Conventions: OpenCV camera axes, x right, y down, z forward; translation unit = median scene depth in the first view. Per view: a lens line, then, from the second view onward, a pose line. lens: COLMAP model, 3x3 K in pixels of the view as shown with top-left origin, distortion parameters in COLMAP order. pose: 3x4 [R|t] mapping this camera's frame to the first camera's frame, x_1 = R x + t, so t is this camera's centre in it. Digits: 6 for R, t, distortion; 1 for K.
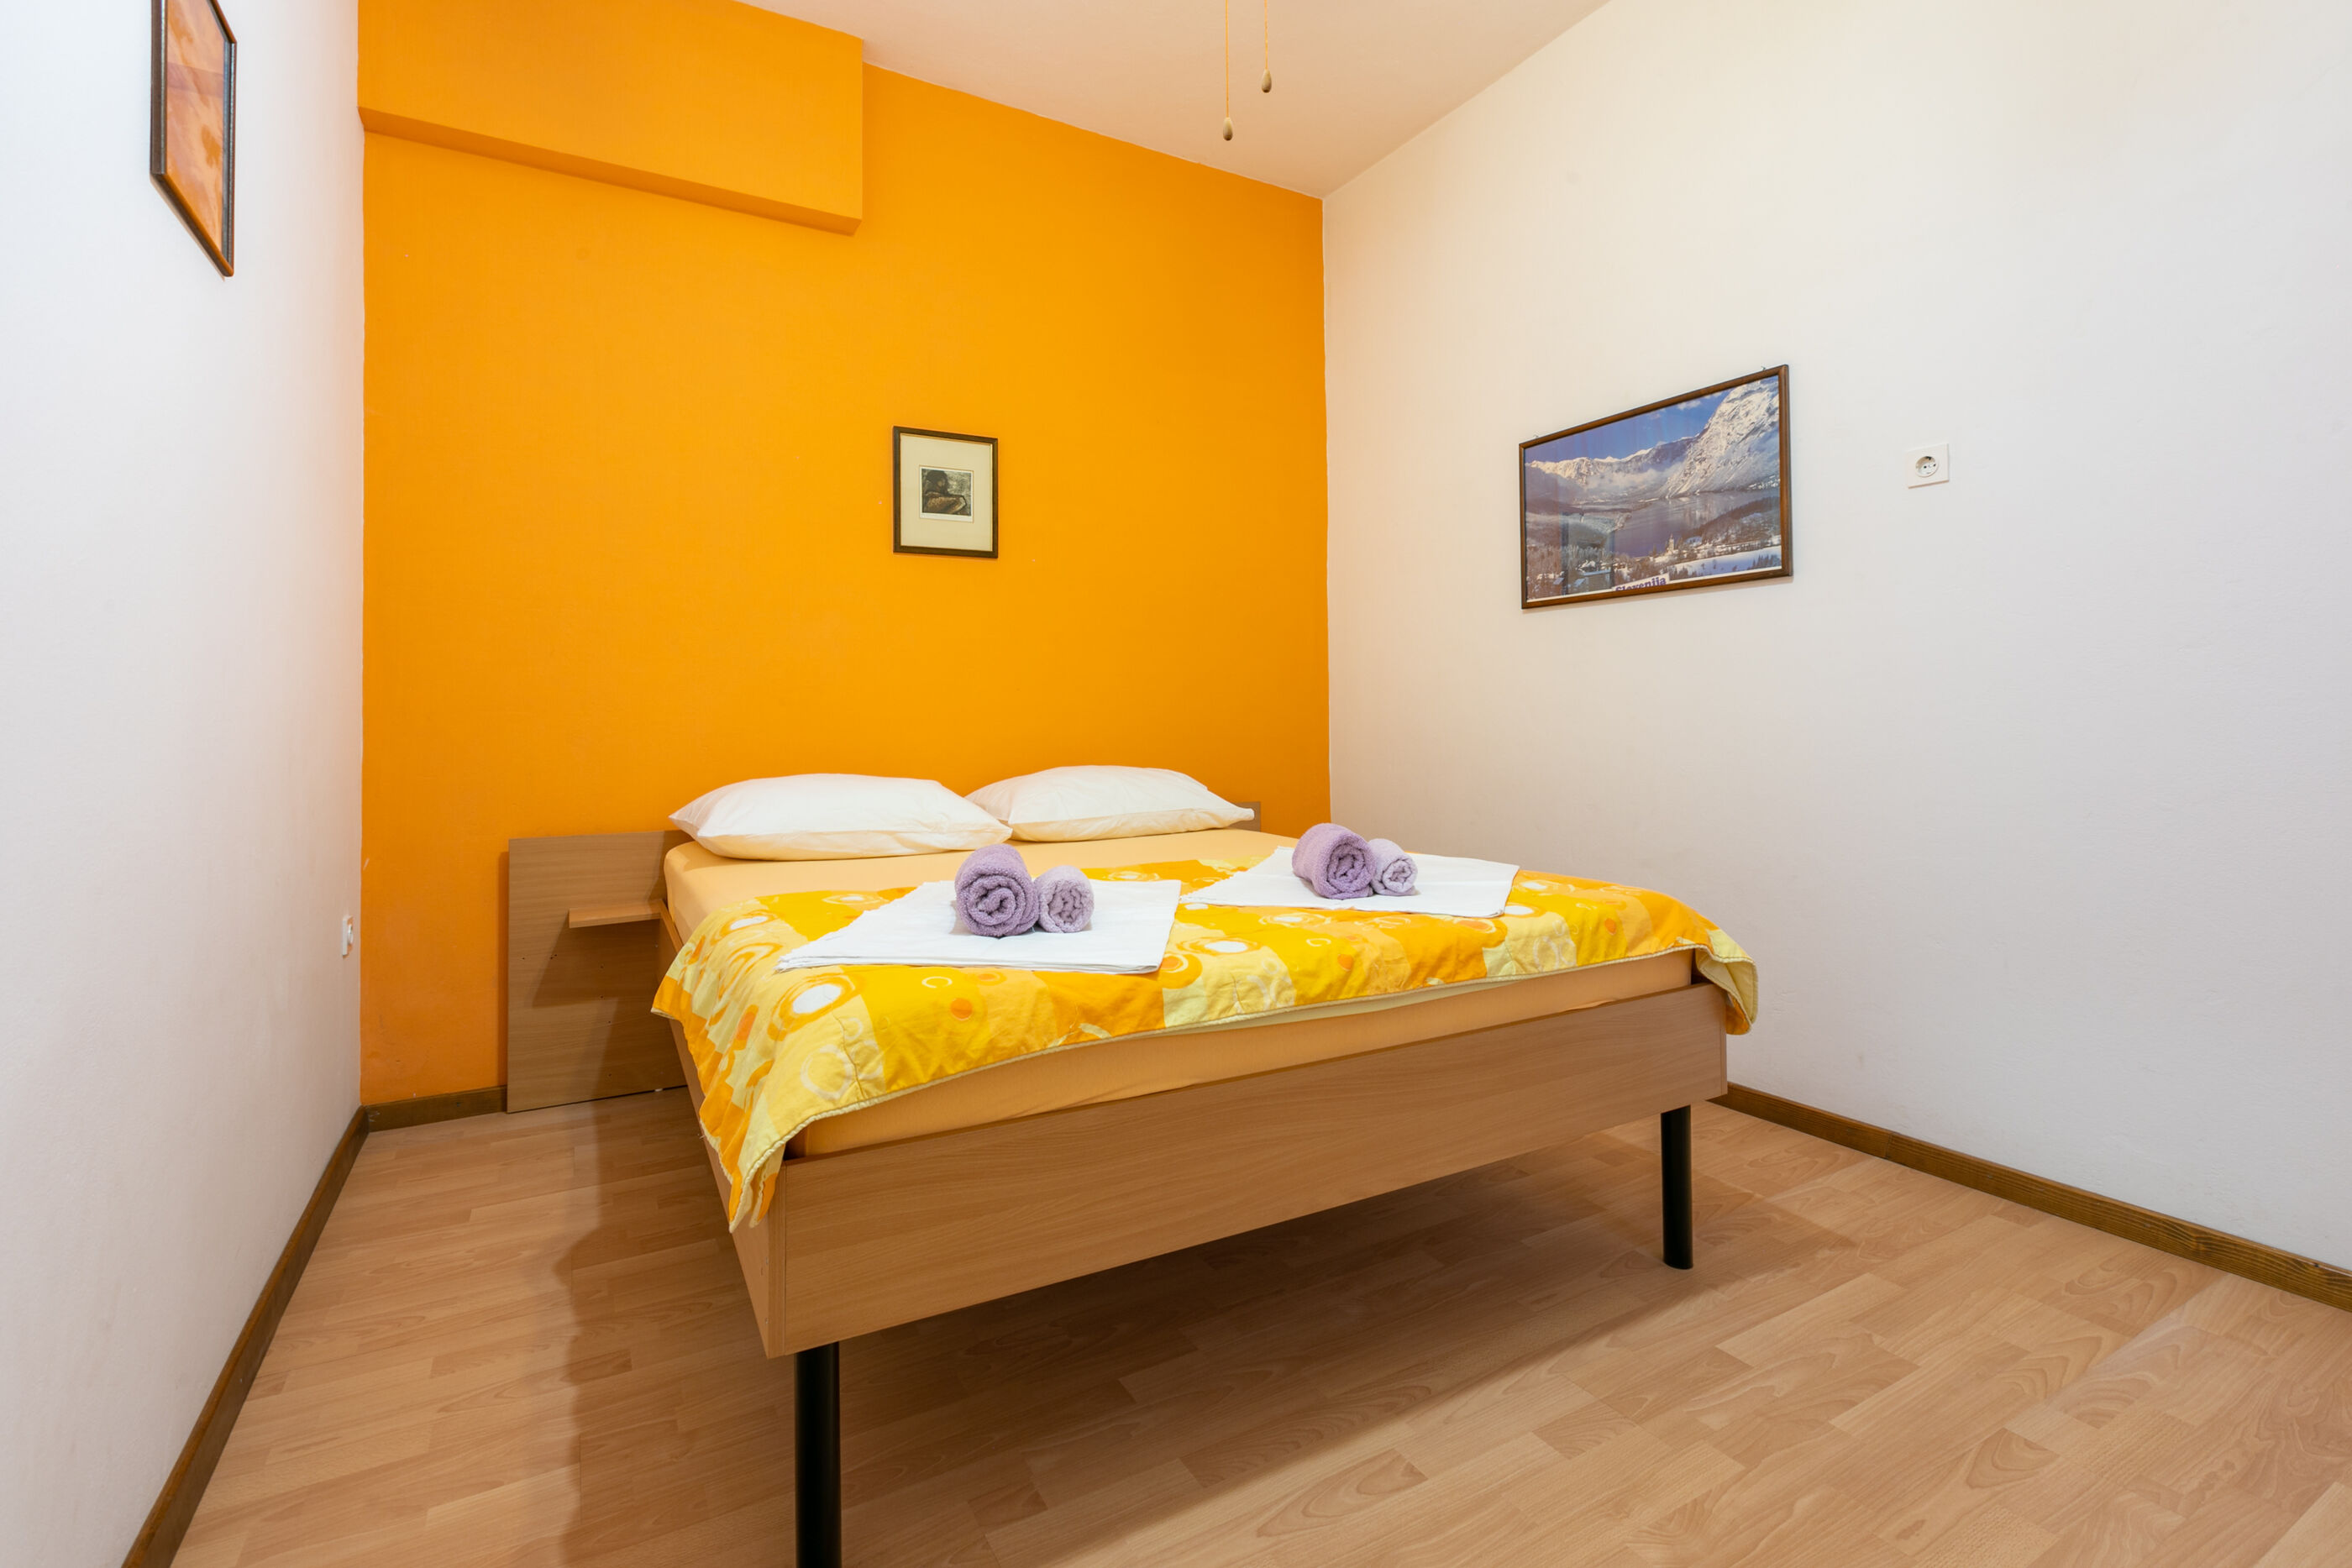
lens RADIAL K [[1074.2, 0, 1177.0], [0, 1074.2, 691.6], [0, 0, 1]] dist [0.000754, 0.000411]
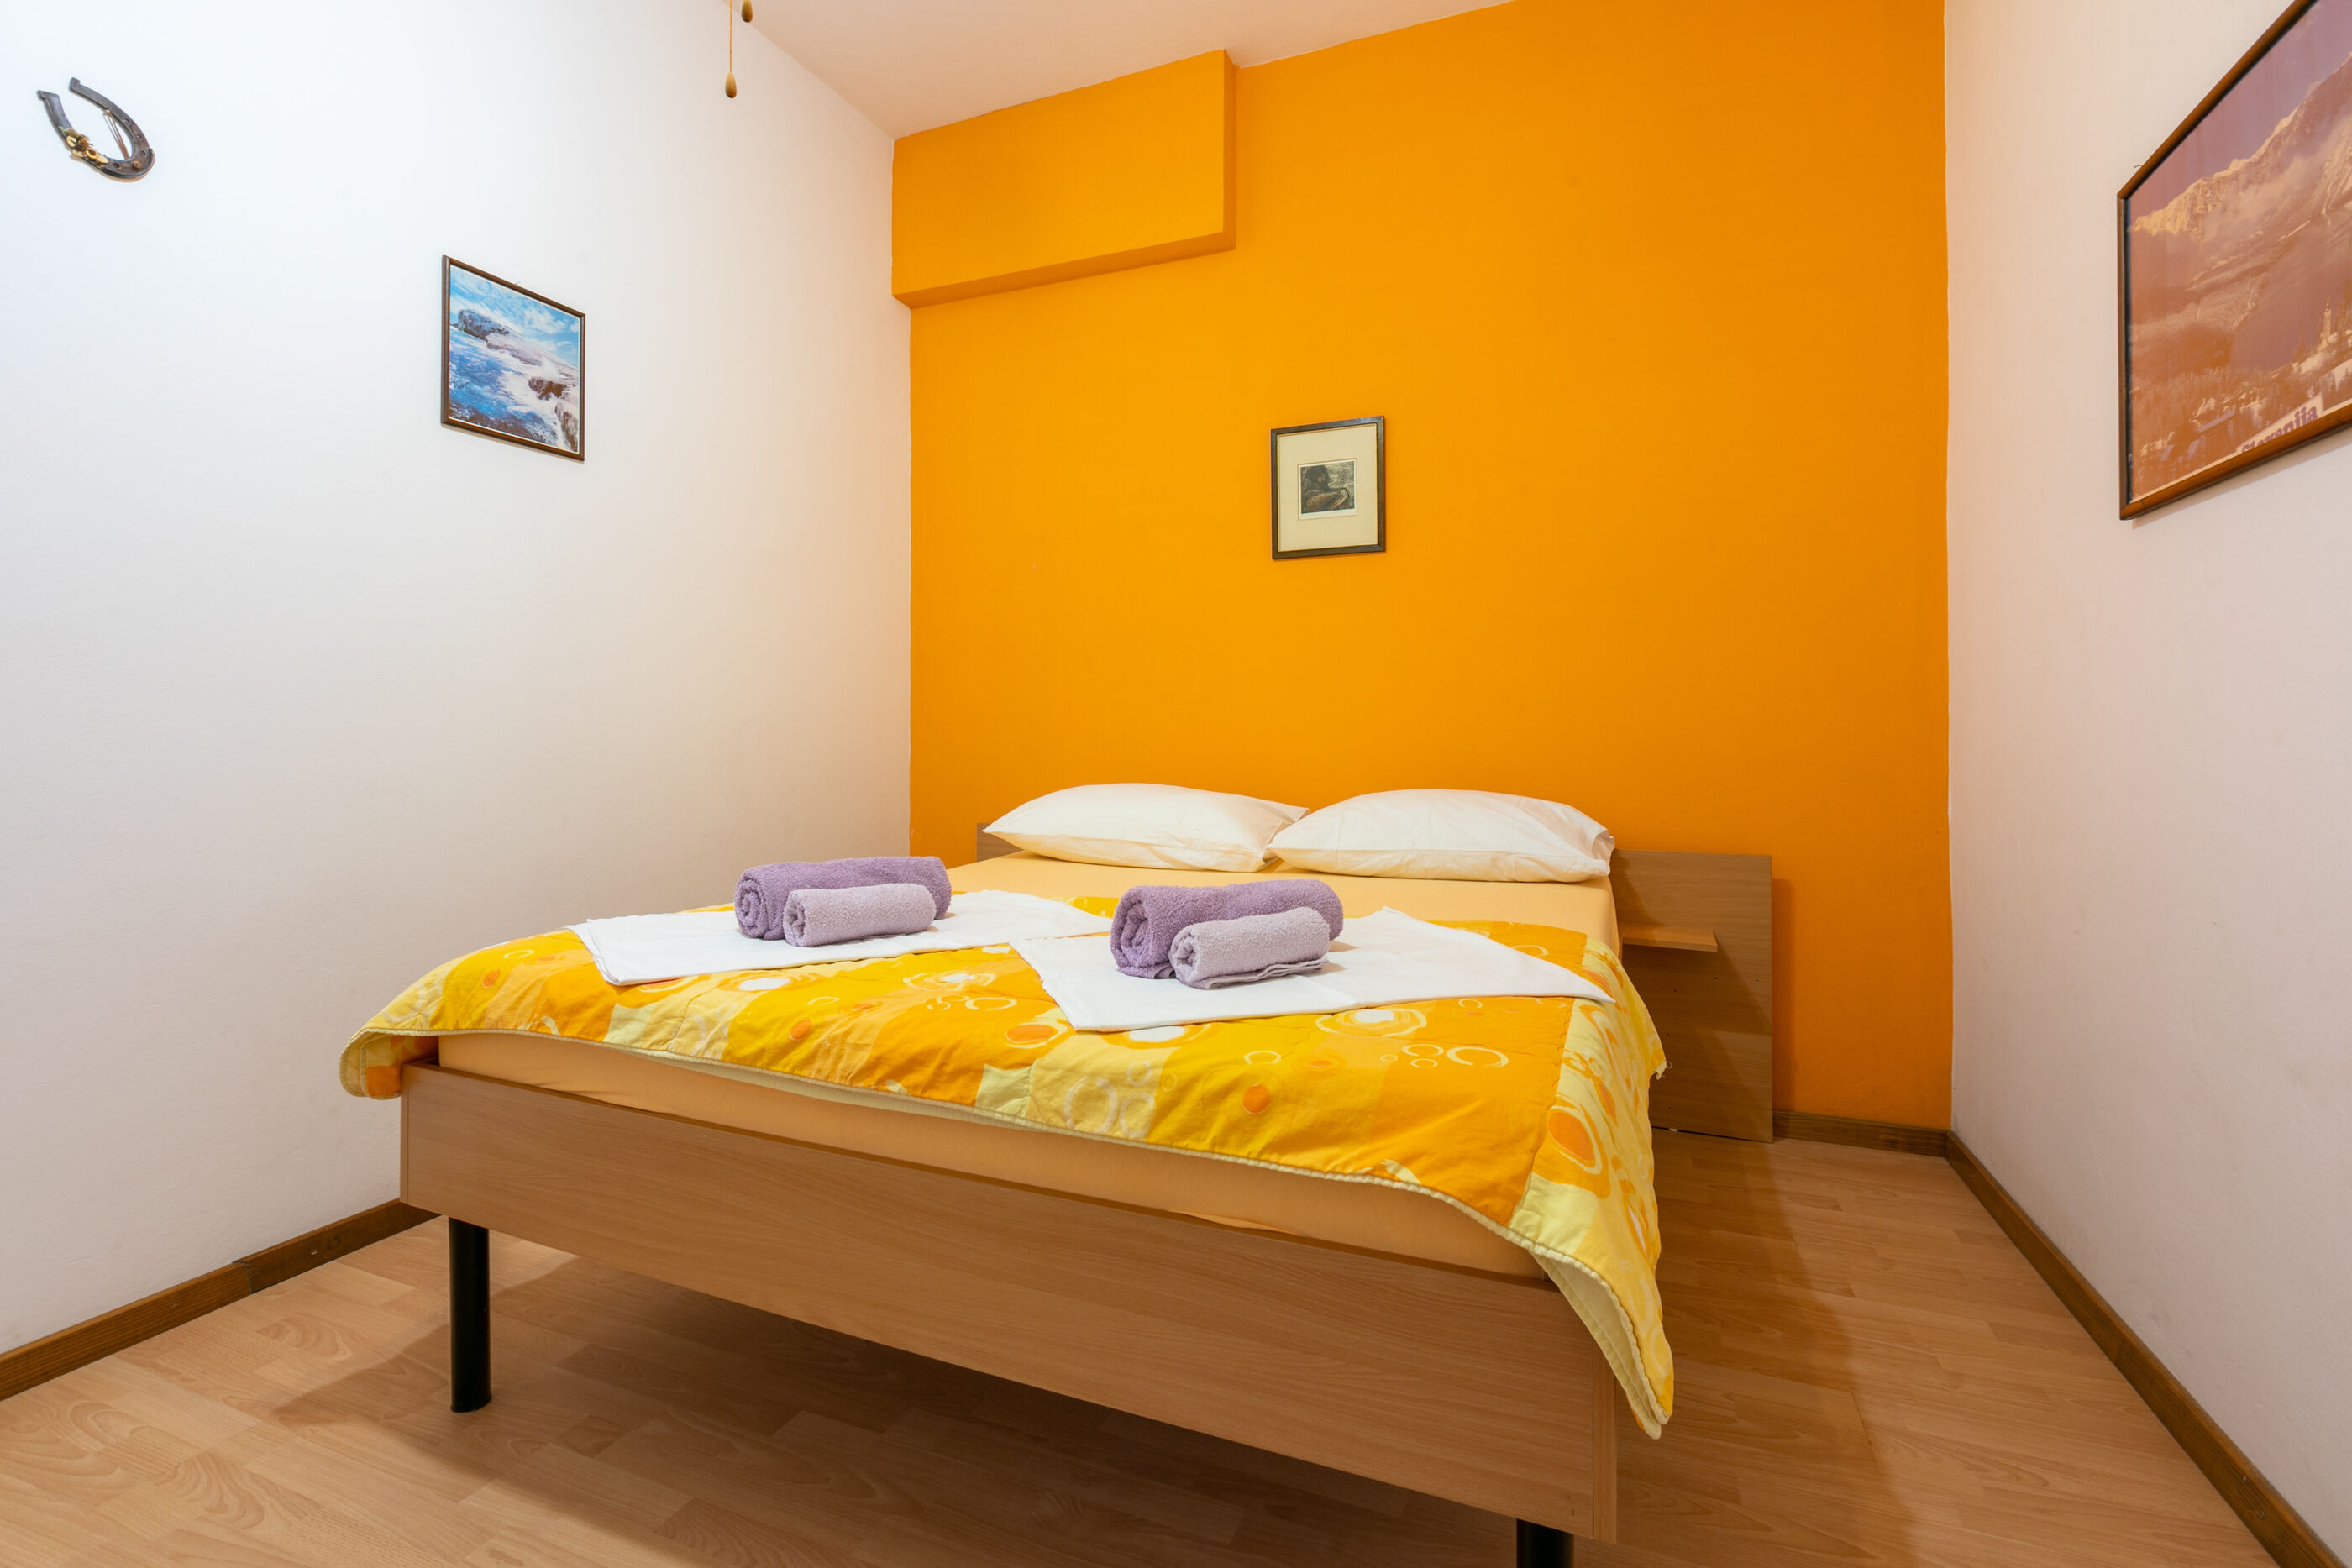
lens RADIAL K [[1071.6, 0, 1159.5], [0, 1071.6, 720.0], [0, 0, 1]] dist [0.001657, -0.000028]
pose [[0.604650, -0.003465, -0.796484, 0.512155], [0.016244, 0.999836, 0.007982, 0.006441], [0.796326, -0.017765, 0.604607, 0.380418]]
